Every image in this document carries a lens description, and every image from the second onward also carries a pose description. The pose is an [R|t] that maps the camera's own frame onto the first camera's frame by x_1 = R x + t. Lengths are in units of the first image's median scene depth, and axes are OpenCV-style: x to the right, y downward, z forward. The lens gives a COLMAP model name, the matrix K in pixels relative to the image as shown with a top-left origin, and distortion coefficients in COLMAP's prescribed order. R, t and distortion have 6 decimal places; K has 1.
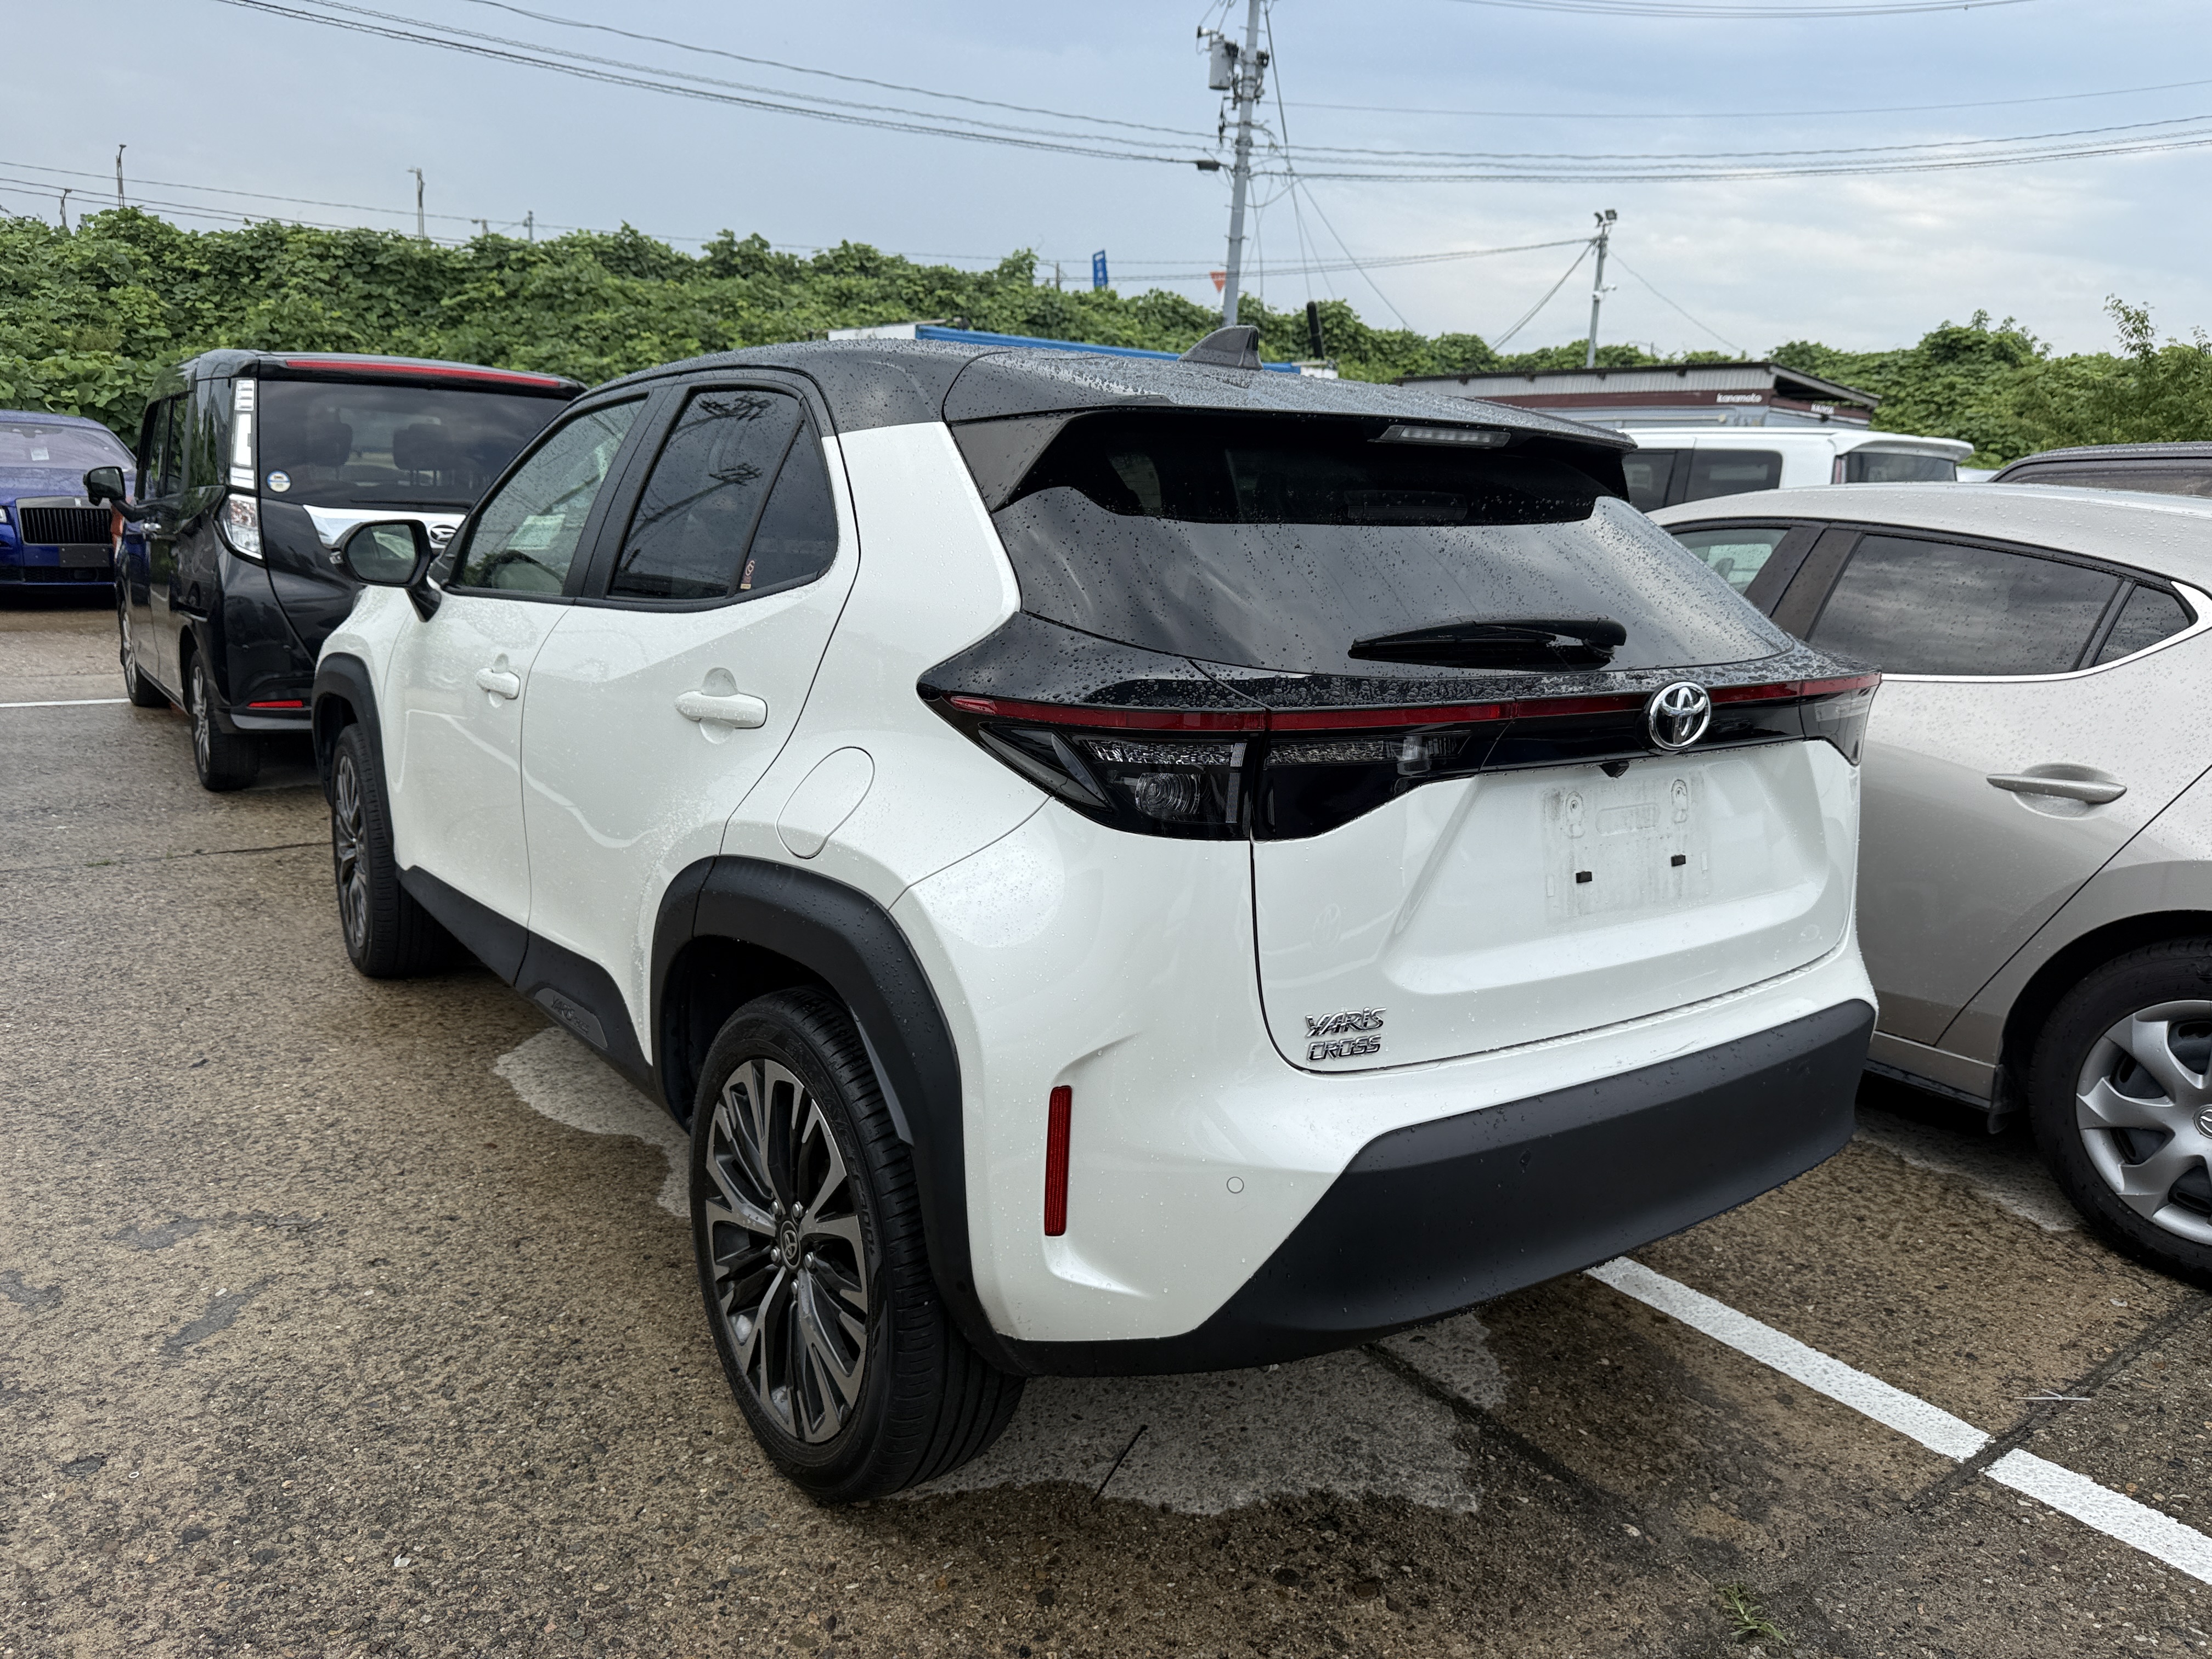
lens RADIAL K [[1600.3, 0, 1109.9], [0, 1600.3, 794.6], [0, 0, 1]] dist [0.142220, -0.261508]
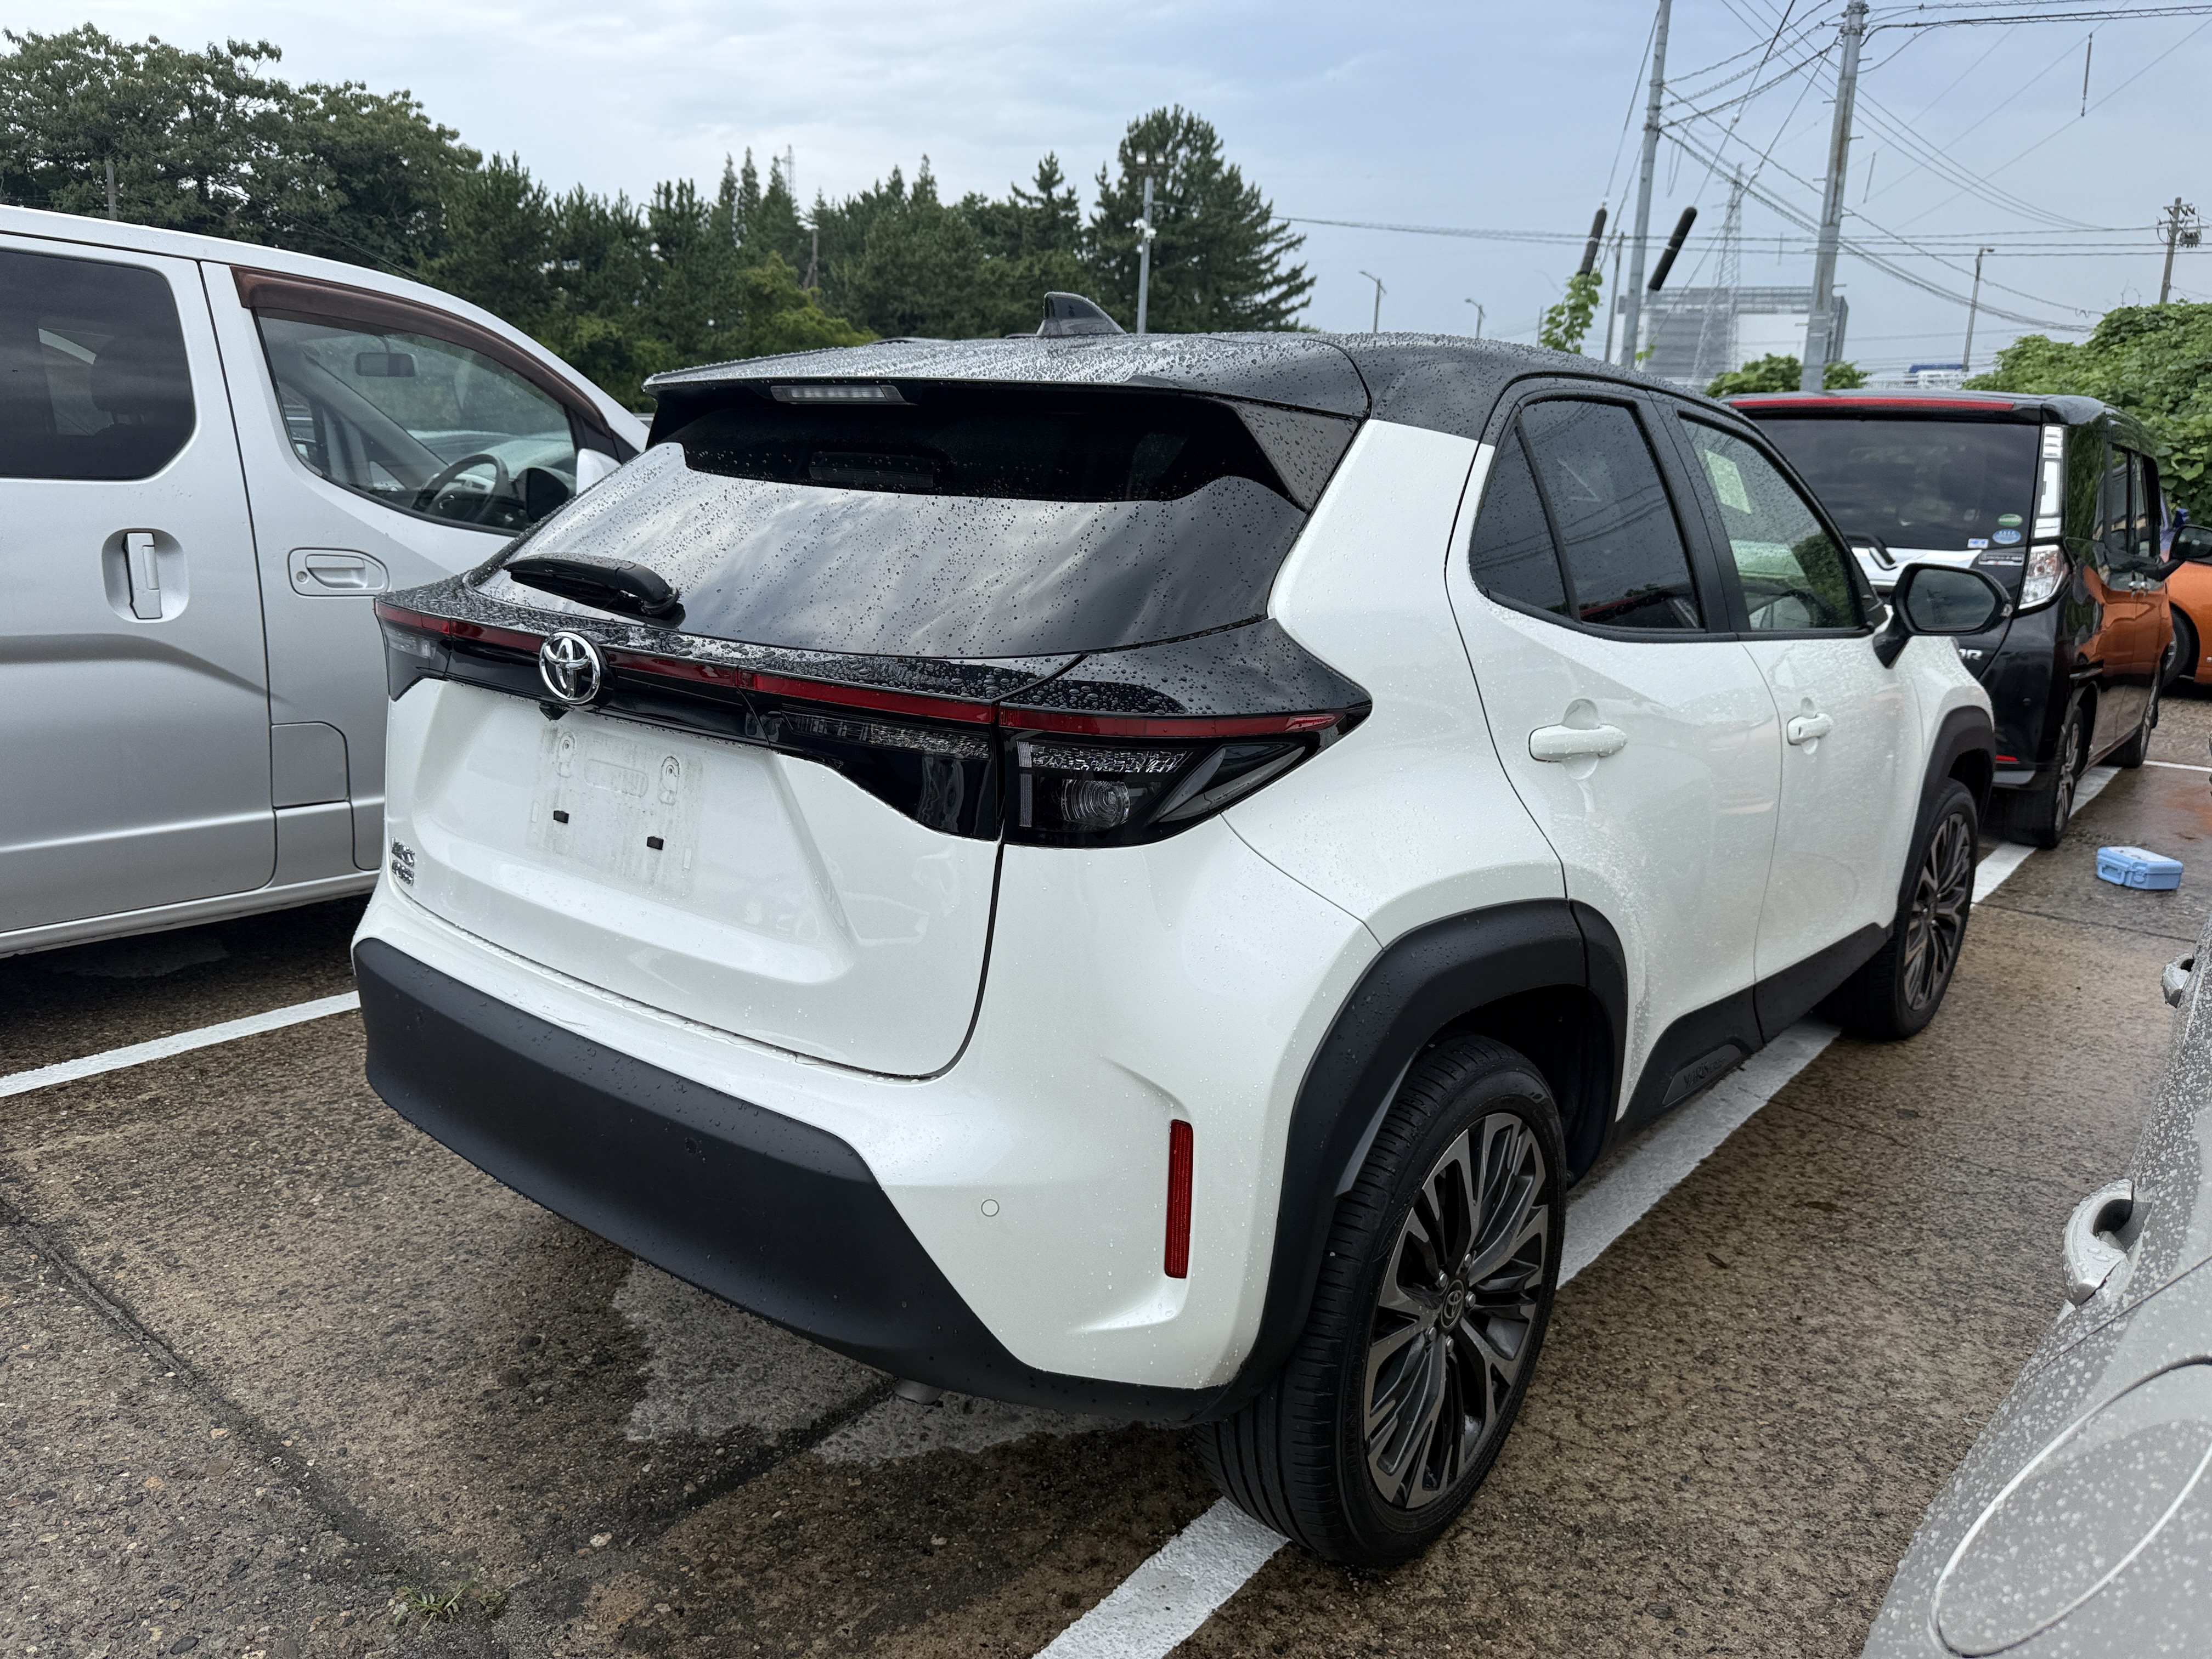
lens RADIAL K [[1600.3, 0, 1109.9], [0, 1600.3, 794.6], [0, 0, 1]] dist [0.142220, -0.261508]
pose [[0.216420, 0.160164, -0.963073, 1.198814], [-0.204070, 0.972083, 0.115804, -0.134359], [0.954734, 0.171472, 0.243063, 0.958764]]
